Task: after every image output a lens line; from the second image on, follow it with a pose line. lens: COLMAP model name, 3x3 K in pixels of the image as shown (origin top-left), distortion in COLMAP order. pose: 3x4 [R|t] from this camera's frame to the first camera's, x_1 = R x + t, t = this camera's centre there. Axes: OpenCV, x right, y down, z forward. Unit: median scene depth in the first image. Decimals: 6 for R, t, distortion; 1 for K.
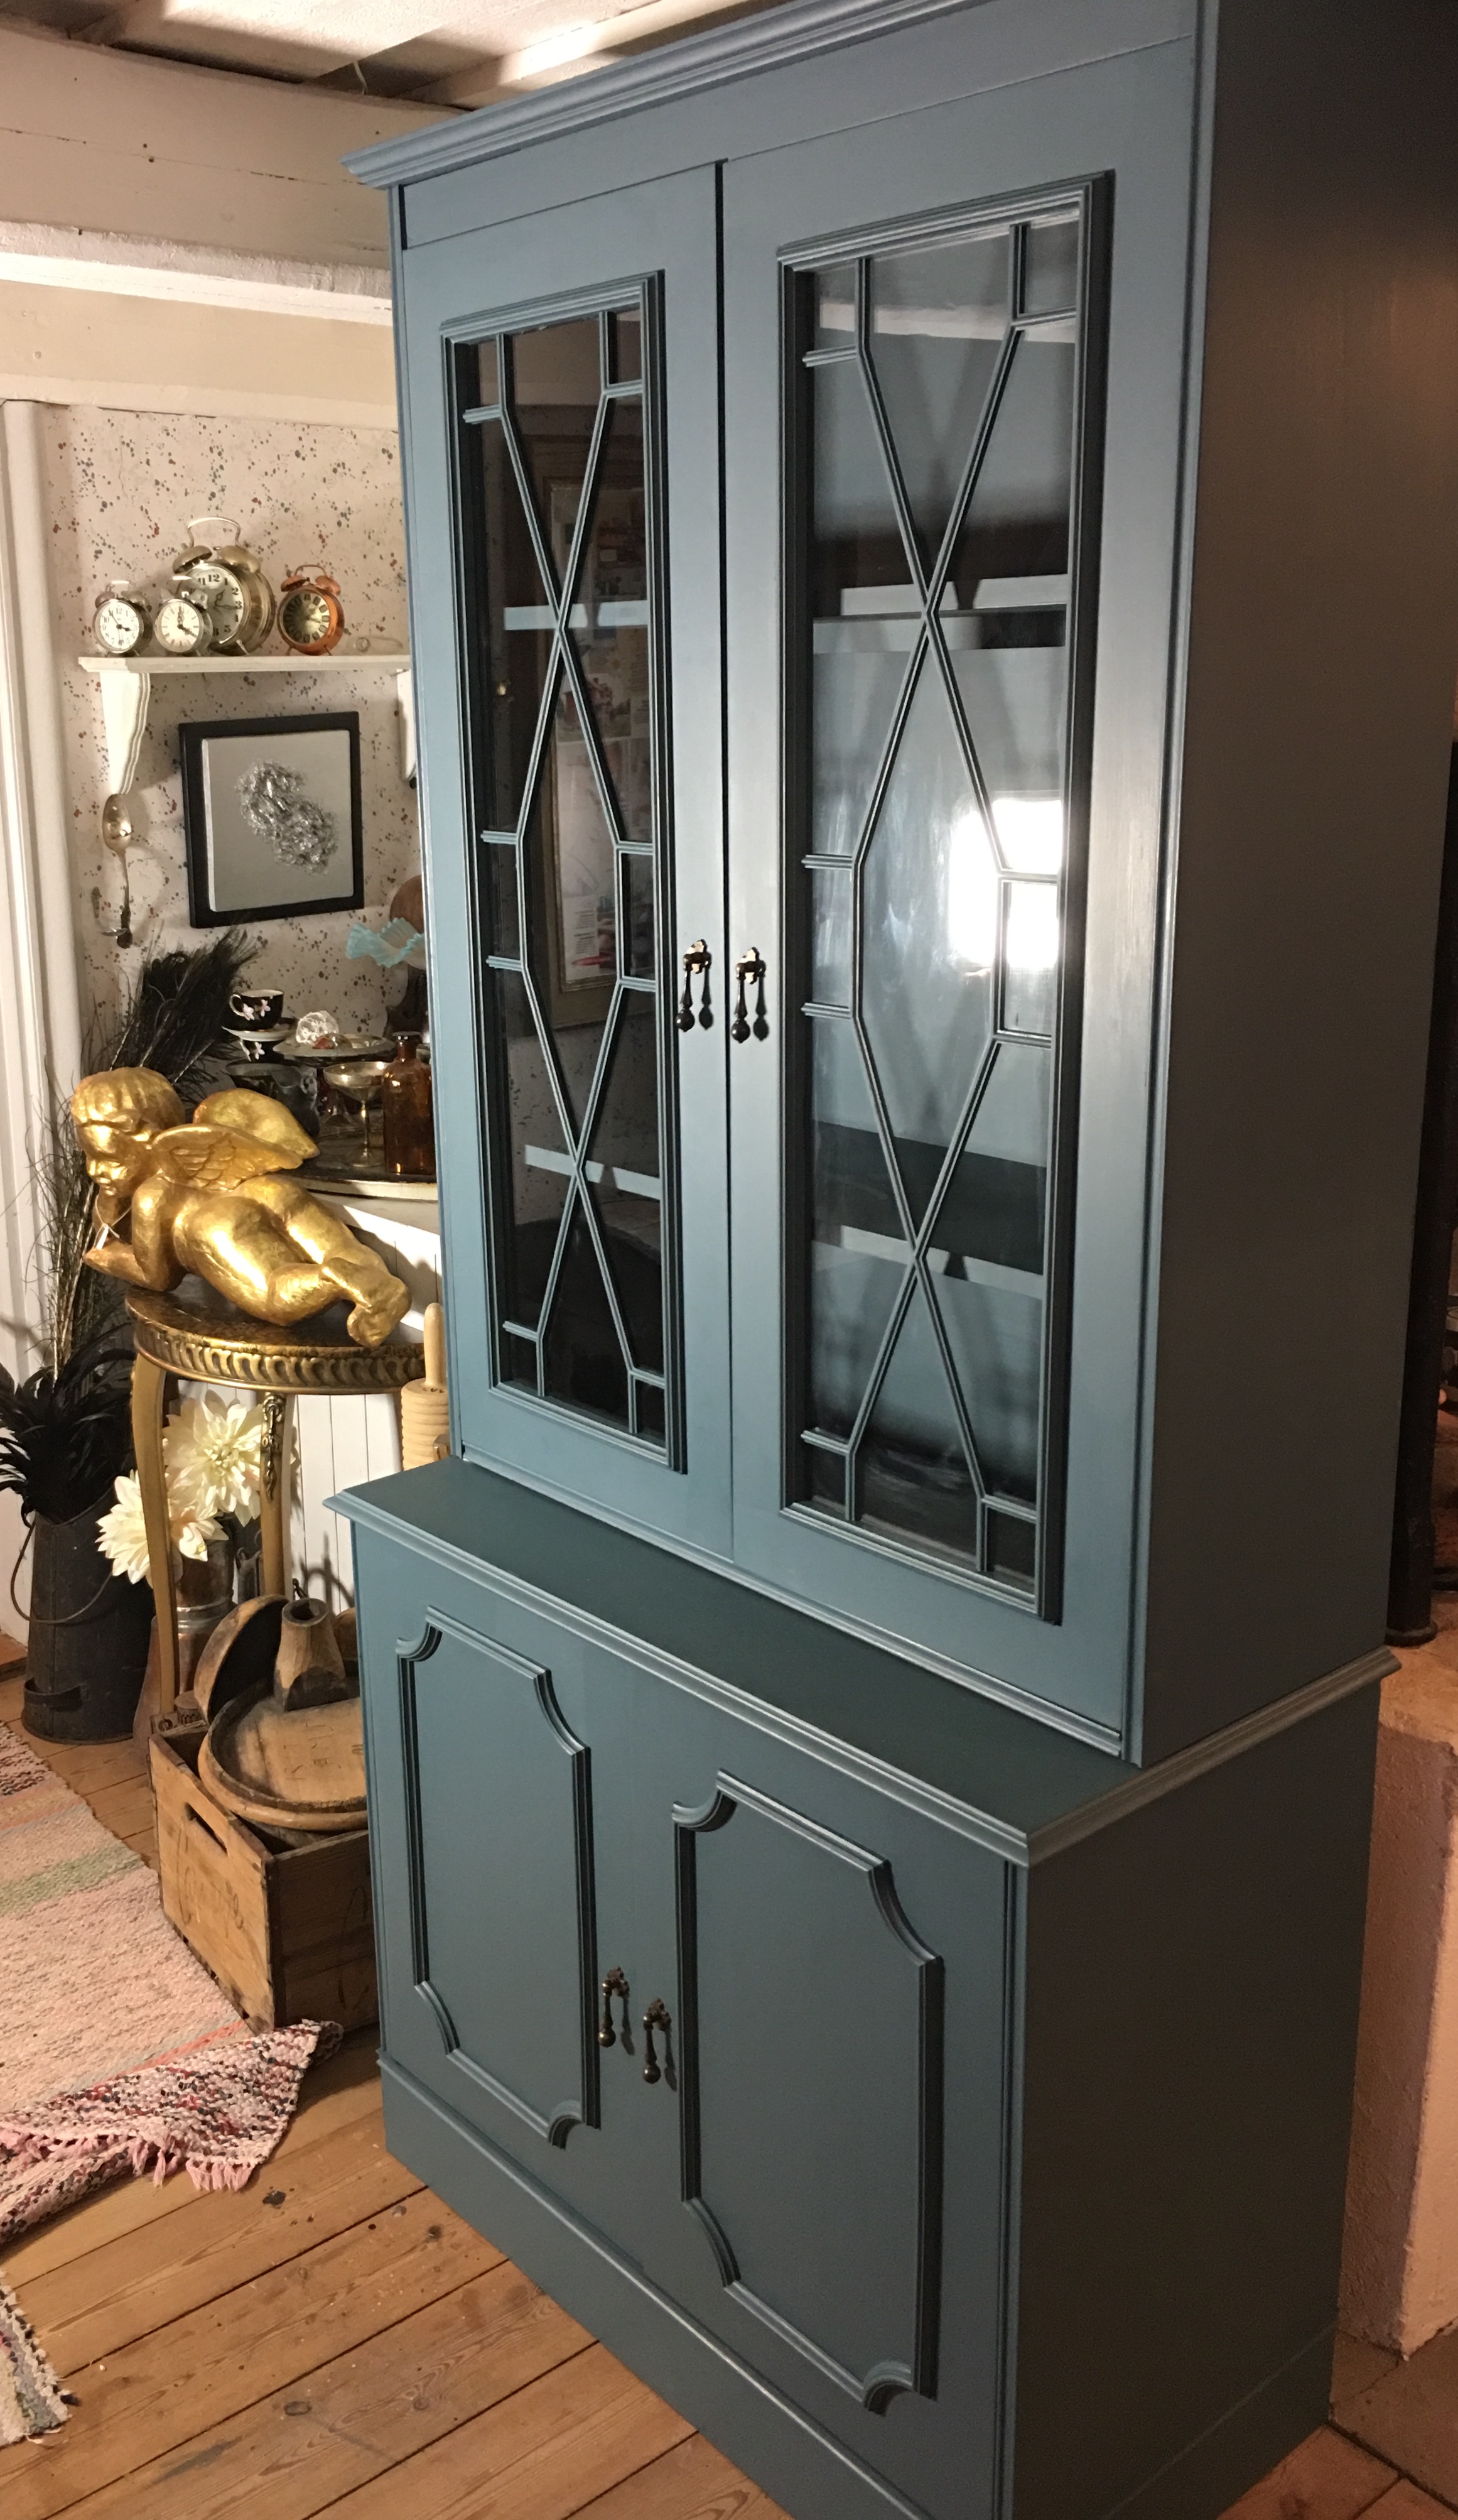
lens RADIAL K [[2180.7, 0, 729.1], [0, 2180.7, 1261.3], [0, 0, 1]] dist [0.034720, 0.008768]
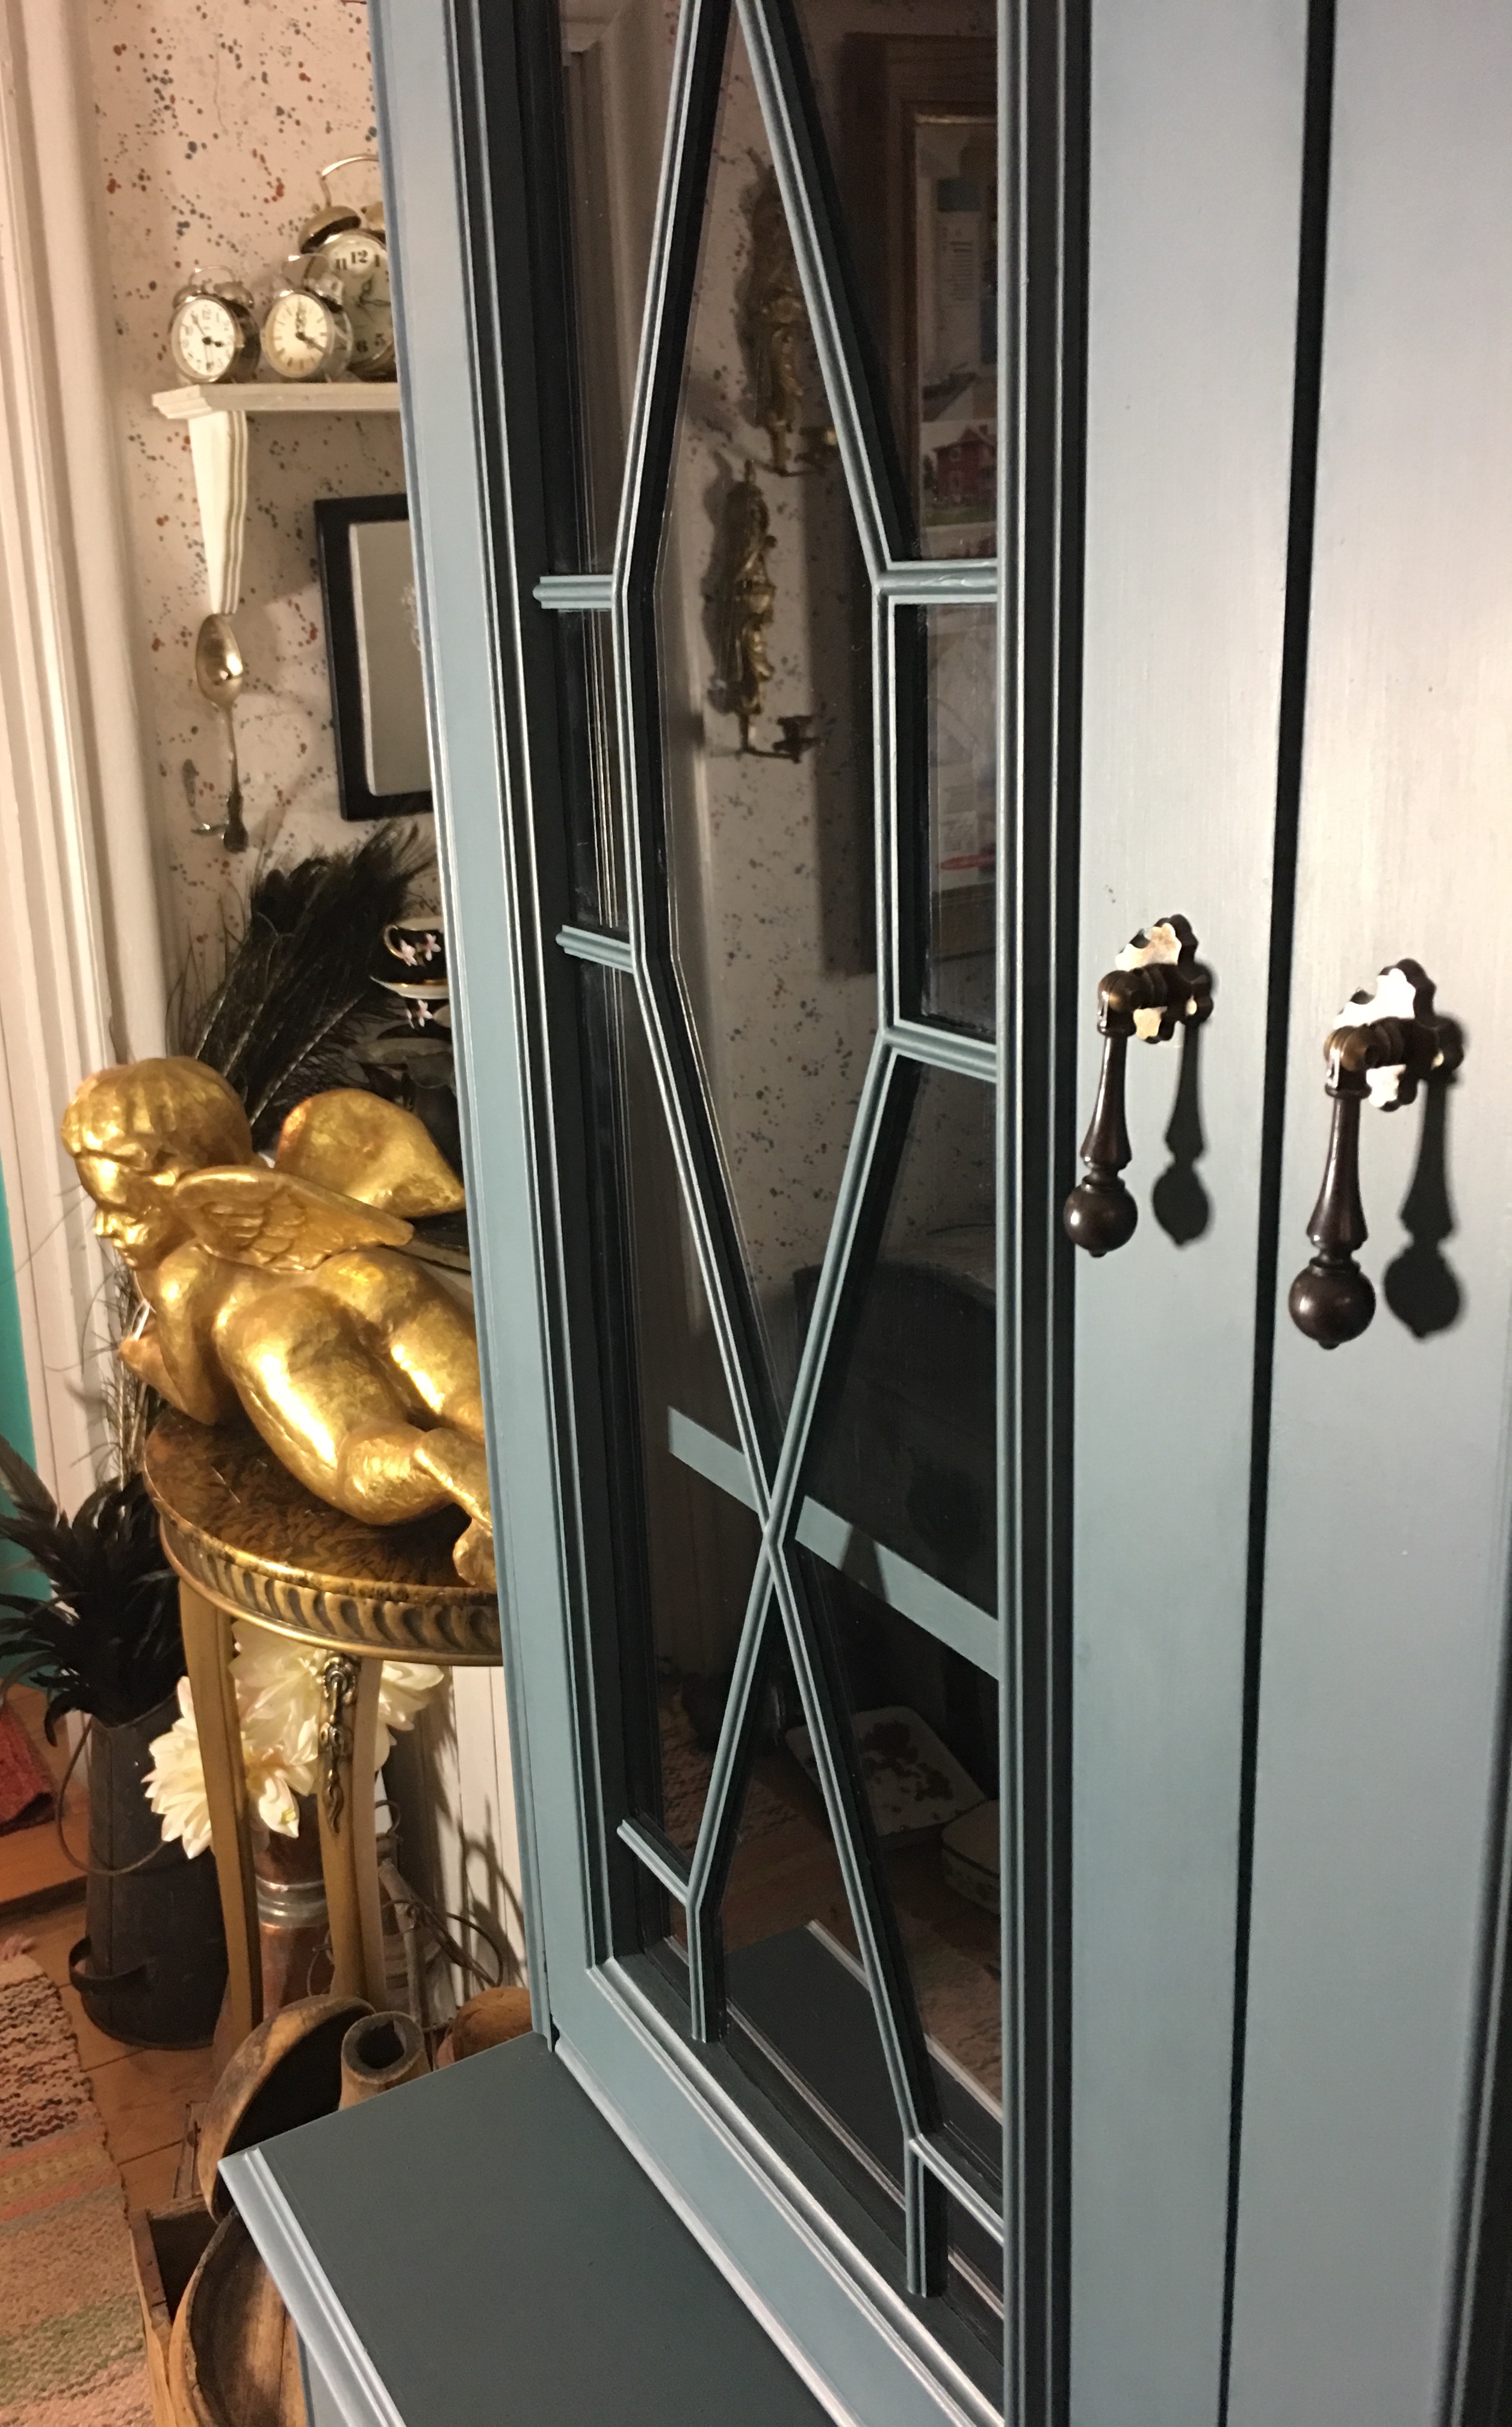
lens RADIAL K [[2135.8, 0, 646.0], [0, 2135.8, 1190.9], [0, 0, 1]] dist [0.020428, -0.024432]
pose [[0.973281, 0.034609, -0.226995, -0.009343], [-0.027911, 0.999077, 0.032655, -0.075088], [0.227916, -0.025447, 0.973348, 0.456880]]
